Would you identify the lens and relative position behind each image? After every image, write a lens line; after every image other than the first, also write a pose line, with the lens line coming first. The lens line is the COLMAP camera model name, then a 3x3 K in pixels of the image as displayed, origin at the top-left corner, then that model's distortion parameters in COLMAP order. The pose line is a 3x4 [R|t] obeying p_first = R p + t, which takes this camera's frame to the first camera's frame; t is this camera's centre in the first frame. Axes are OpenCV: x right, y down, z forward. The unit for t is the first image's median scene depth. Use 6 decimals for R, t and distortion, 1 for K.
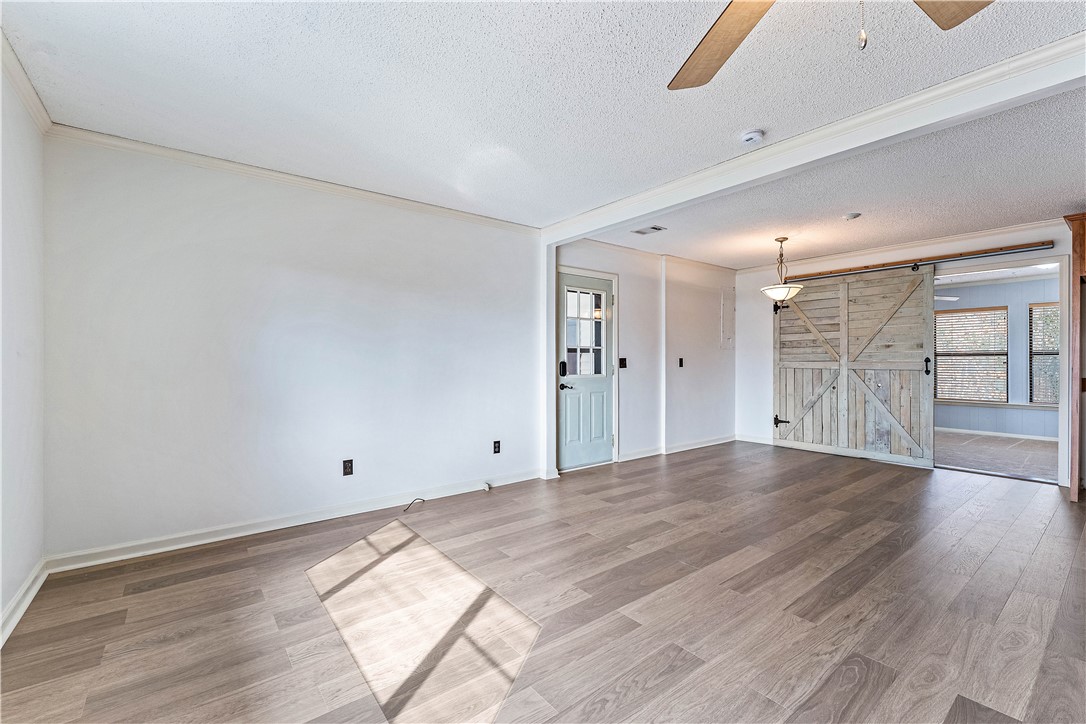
lens RADIAL K [[461.9, 0, 539.3], [0, 461.9, 360.2], [0, 0, 1]] dist [-0.000233, -0.000295]
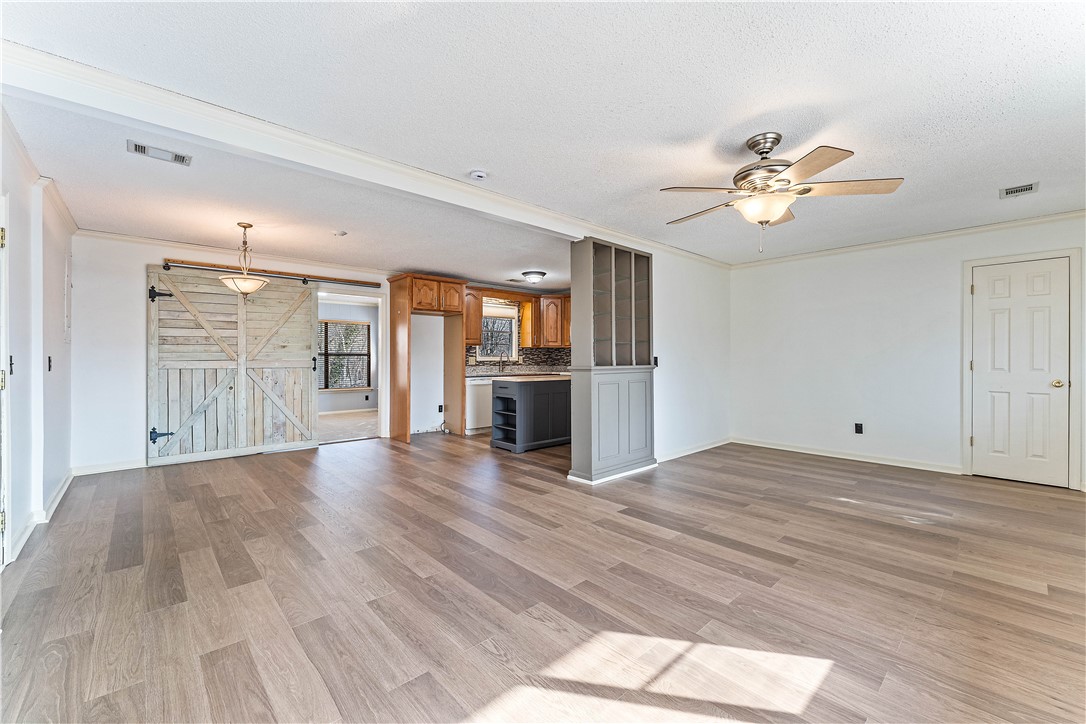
lens RADIAL K [[442.0, 0, 537.6], [0, 442.0, 358.4], [0, 0, 1]] dist [0.000386, -0.000193]
pose [[-0.073770, 0.000718, 0.997275, -0.355577], [0.000889, 0.999999, -0.000655, -0.000940], [-0.997275, 0.000839, -0.073771, 0.470077]]
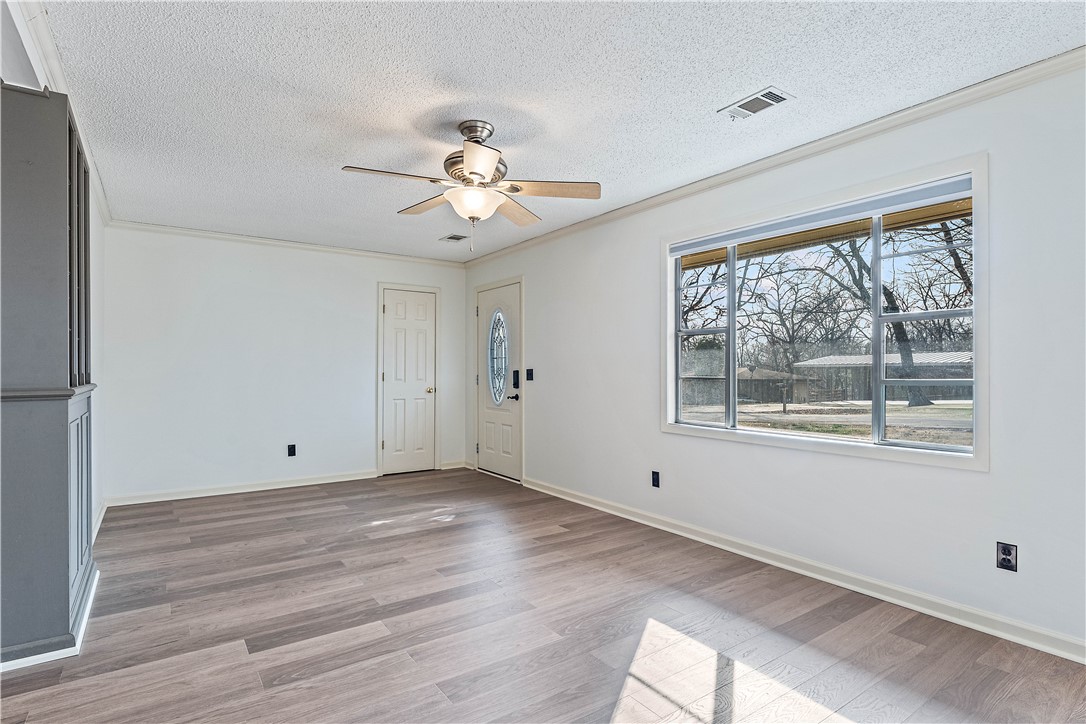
lens RADIAL K [[551.3, 0, 541.5], [0, 551.3, 366.3], [0, 0, 1]] dist [-0.000082, 0.000091]
pose [[-0.998831, -0.000335, 0.048331, 0.028309], [-0.000684, 0.999974, -0.007198, -0.001384], [-0.048328, -0.007222, -0.998805, 0.732570]]
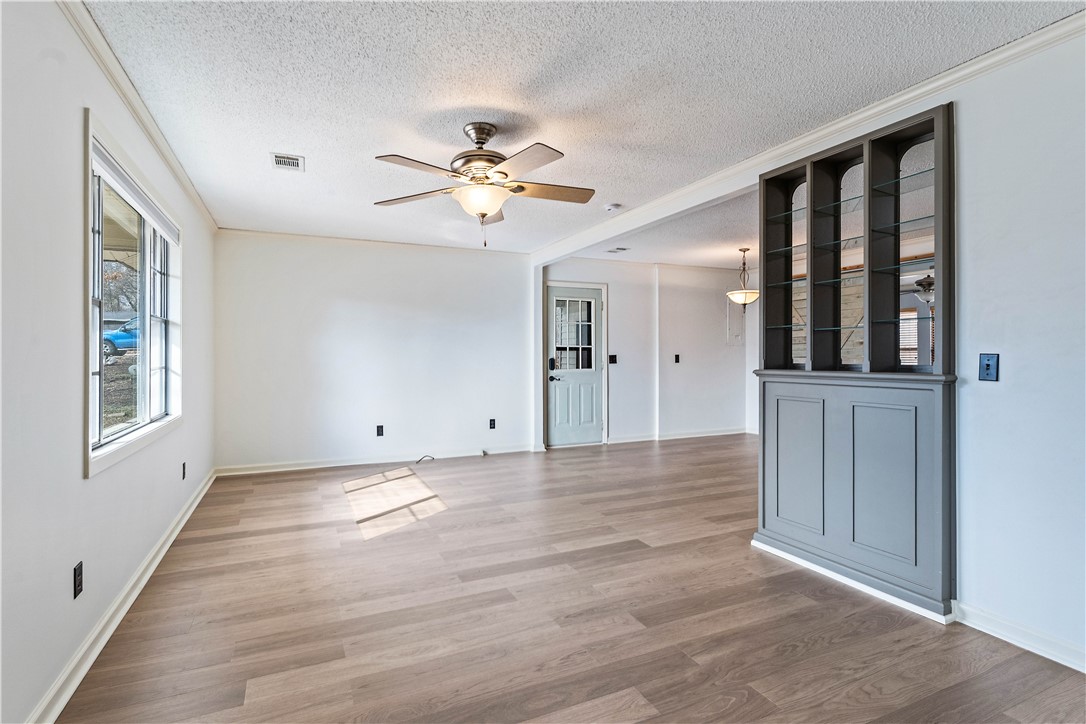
lens RADIAL K [[530.2, 0, 537.3], [0, 530.2, 355.1], [0, 0, 1]] dist [0.002396, -0.000192]
pose [[0.973739, -0.003362, -0.227641, 0.309063], [0.003352, 0.999994, -0.000430, -0.004916], [0.227641, -0.000344, 0.973745, -0.357881]]
